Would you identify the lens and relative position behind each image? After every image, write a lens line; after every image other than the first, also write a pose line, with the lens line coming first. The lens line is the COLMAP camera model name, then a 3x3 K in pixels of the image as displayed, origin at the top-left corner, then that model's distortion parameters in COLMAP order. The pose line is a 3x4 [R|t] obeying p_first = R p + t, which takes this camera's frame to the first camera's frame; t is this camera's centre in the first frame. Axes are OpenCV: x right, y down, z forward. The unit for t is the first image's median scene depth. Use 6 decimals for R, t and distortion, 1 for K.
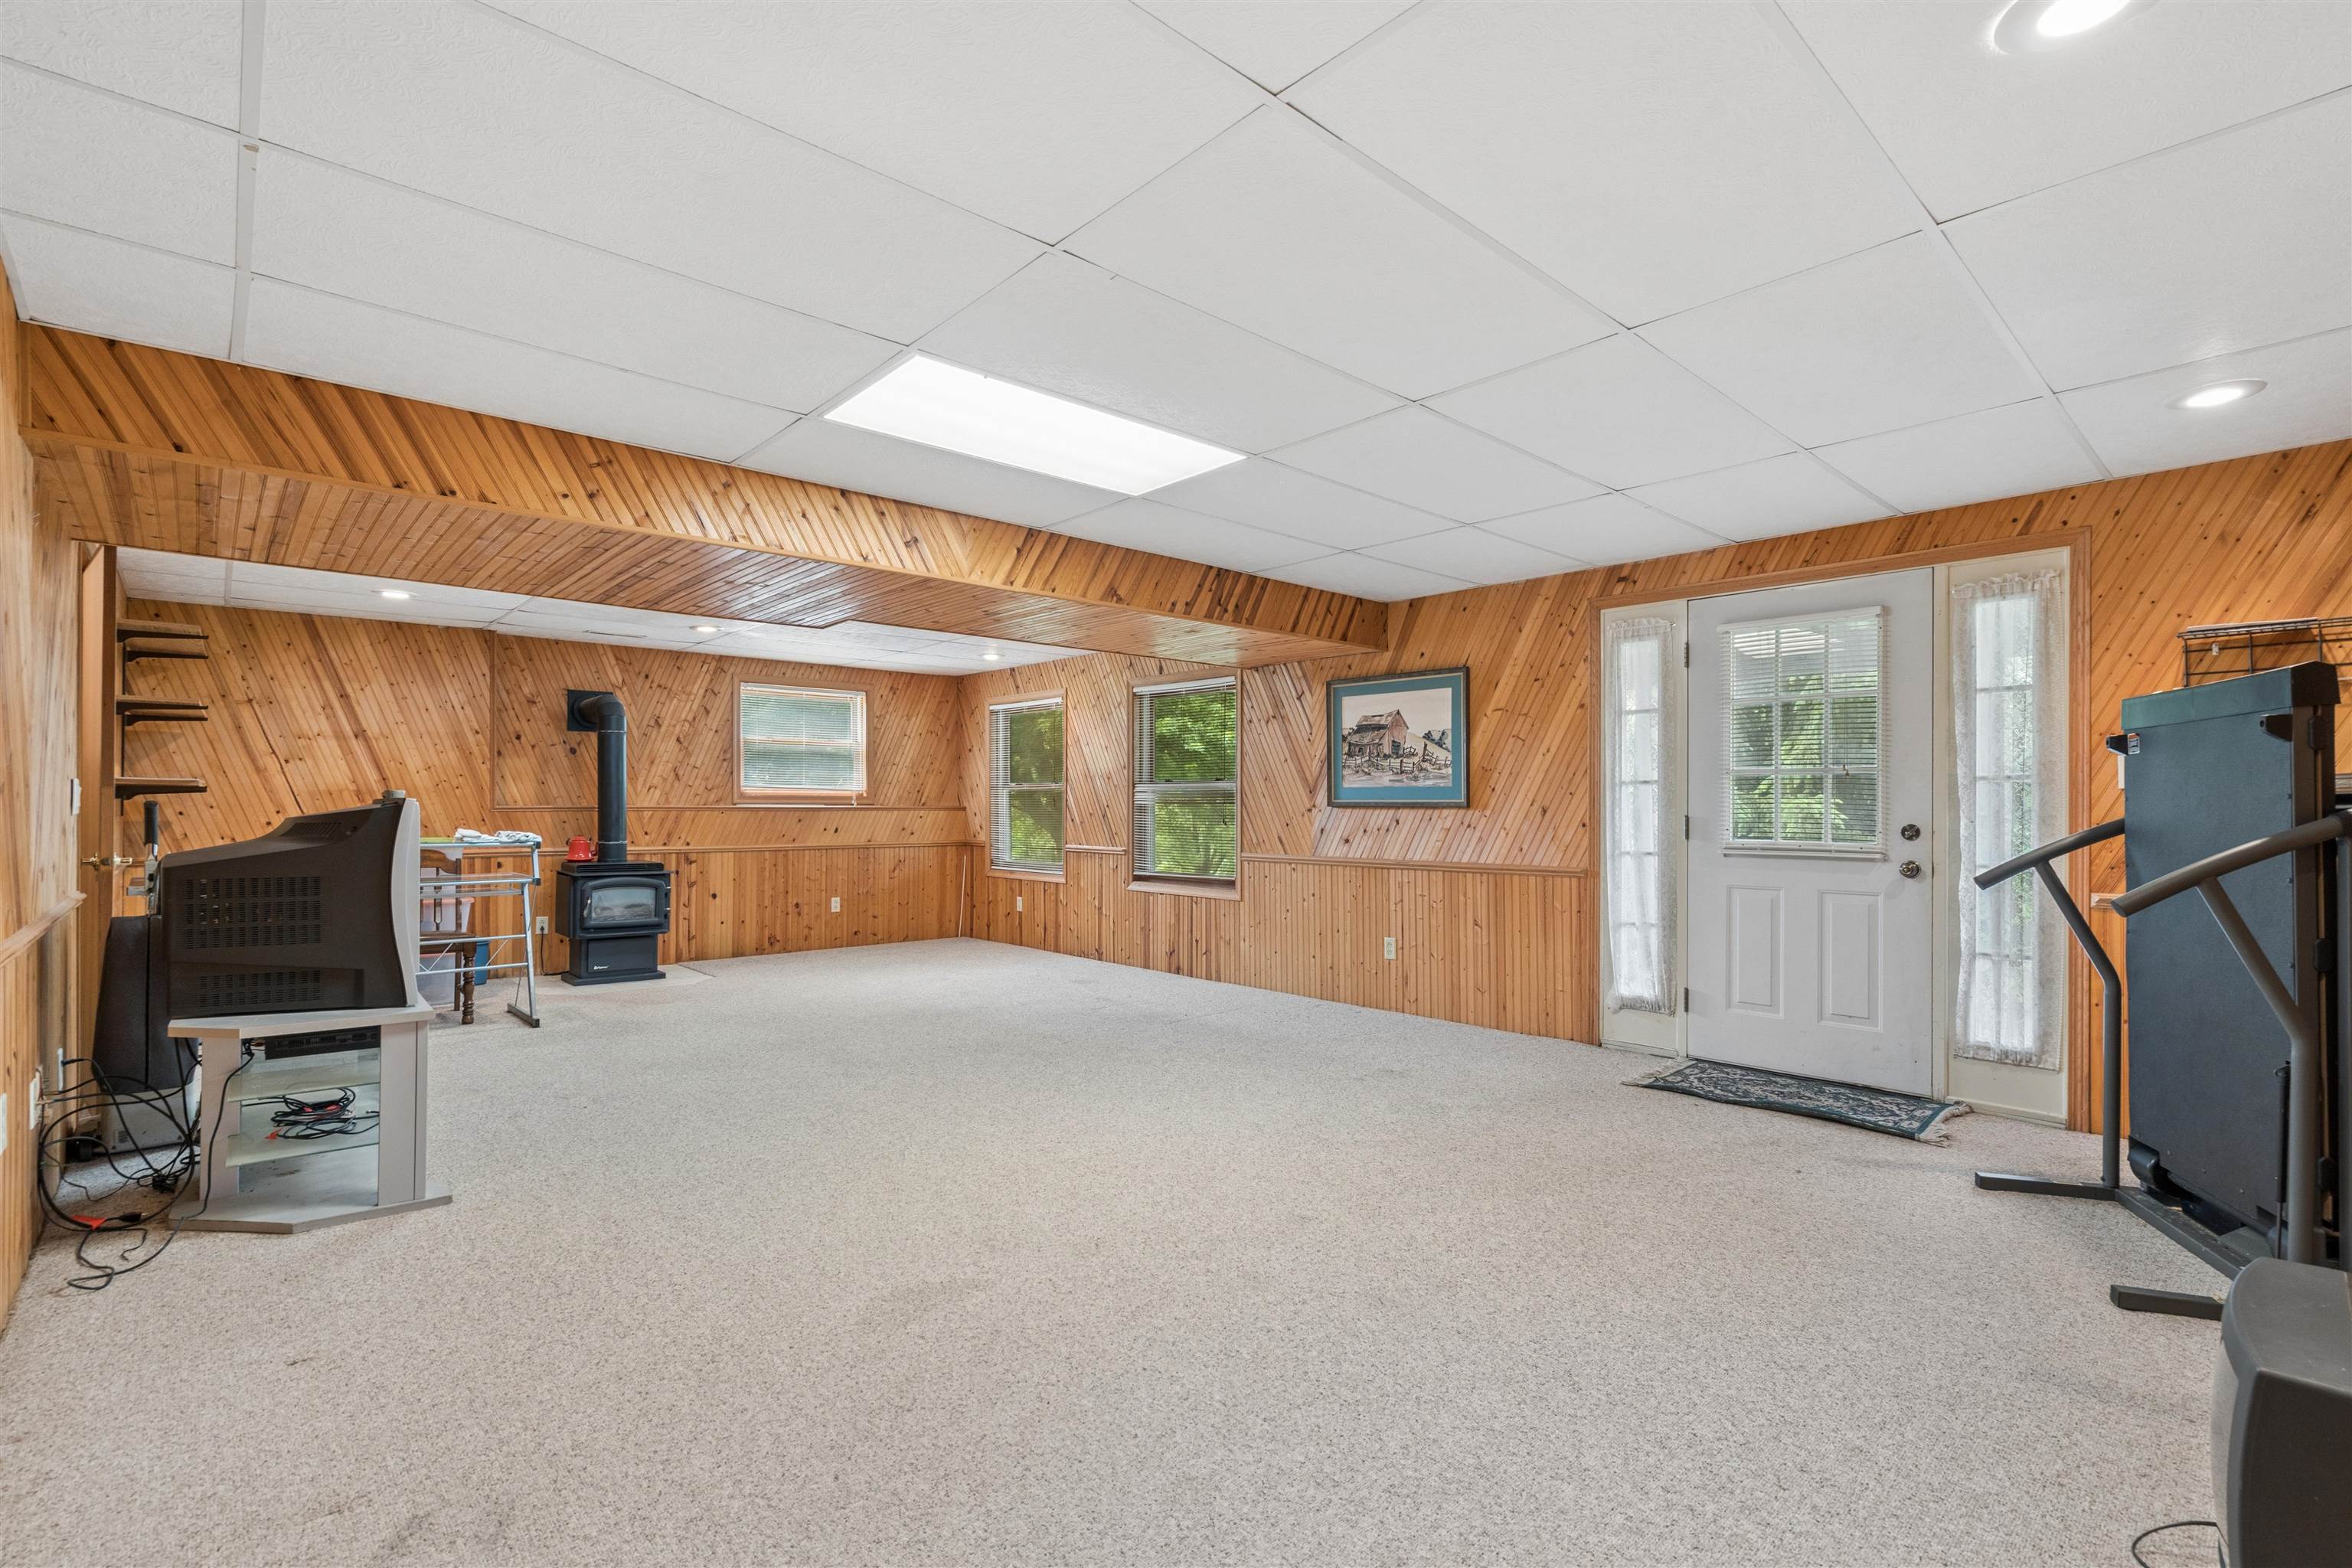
lens RADIAL K [[1059.8, 0, 1182.3], [0, 1059.8, 801.6], [0, 0, 1]] dist [-0.006714, 0.004461]
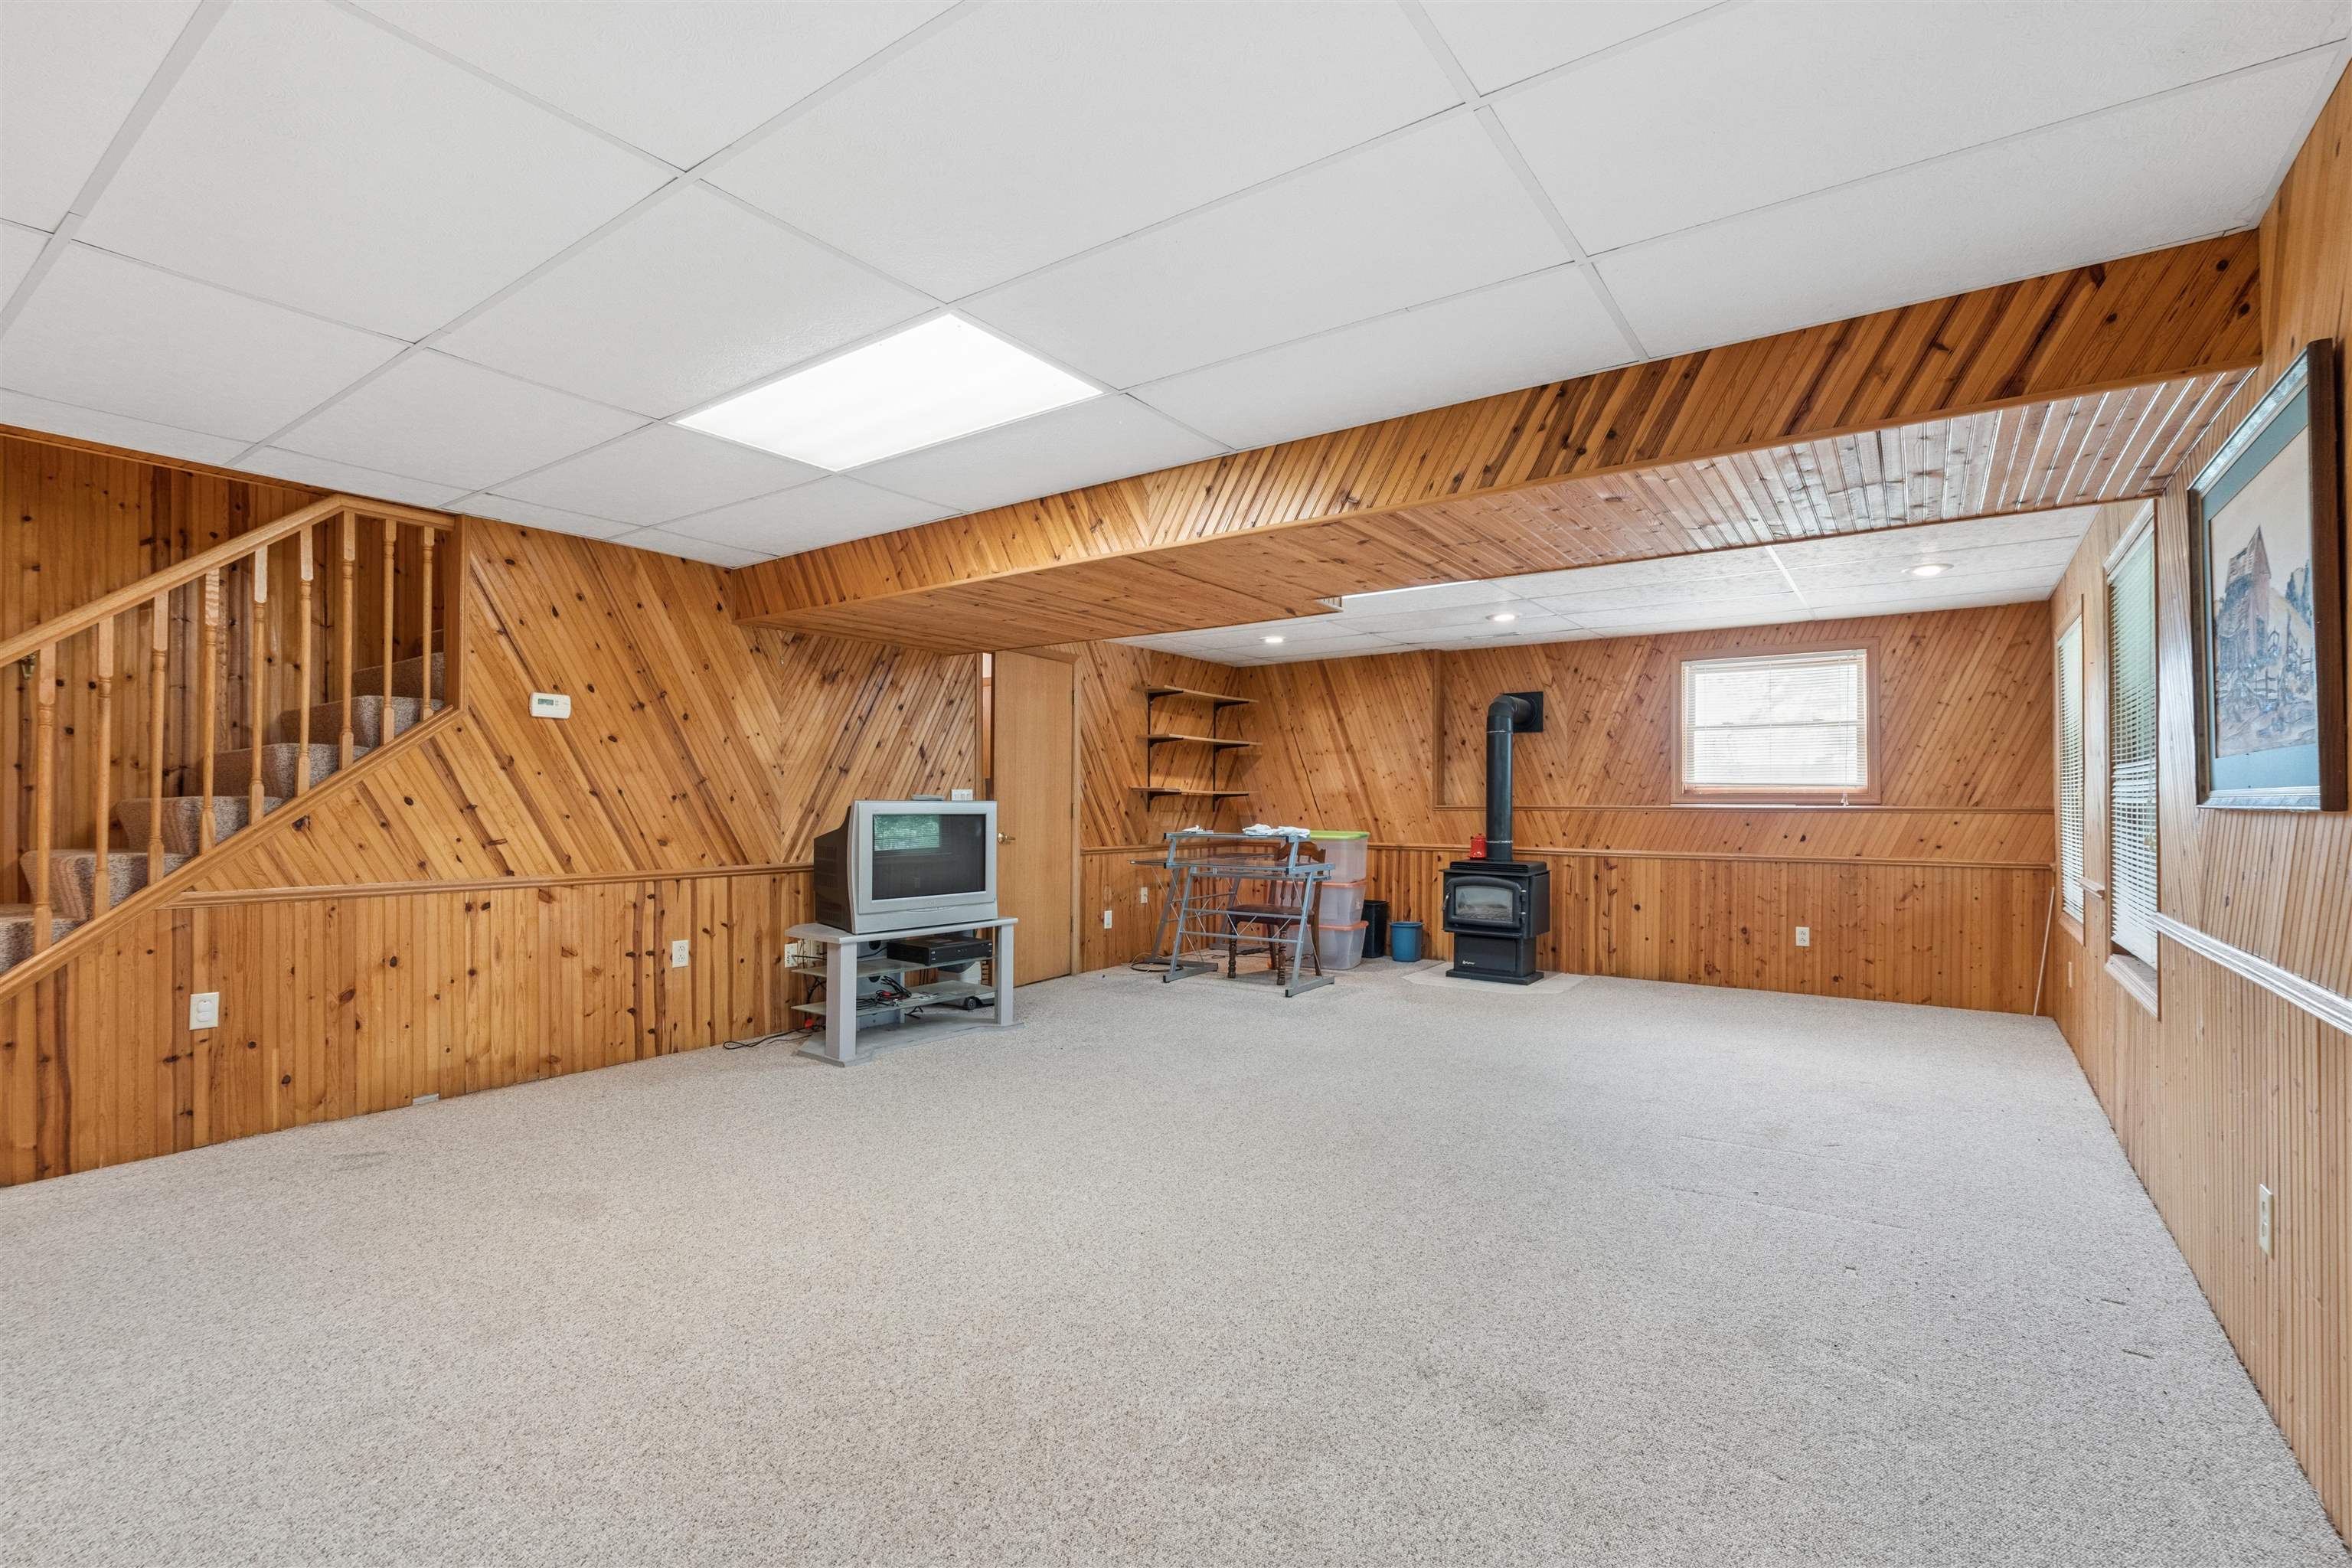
lens RADIAL K [[1059.8, 0, 1184.8], [0, 1059.8, 788.7], [0, 0, 1]] dist [-0.006714, 0.004461]
pose [[0.220664, -0.014930, -0.975236, 0.383636], [0.002506, 0.999888, -0.014740, 0.002071], [0.975347, 0.000809, 0.220677, 0.488431]]
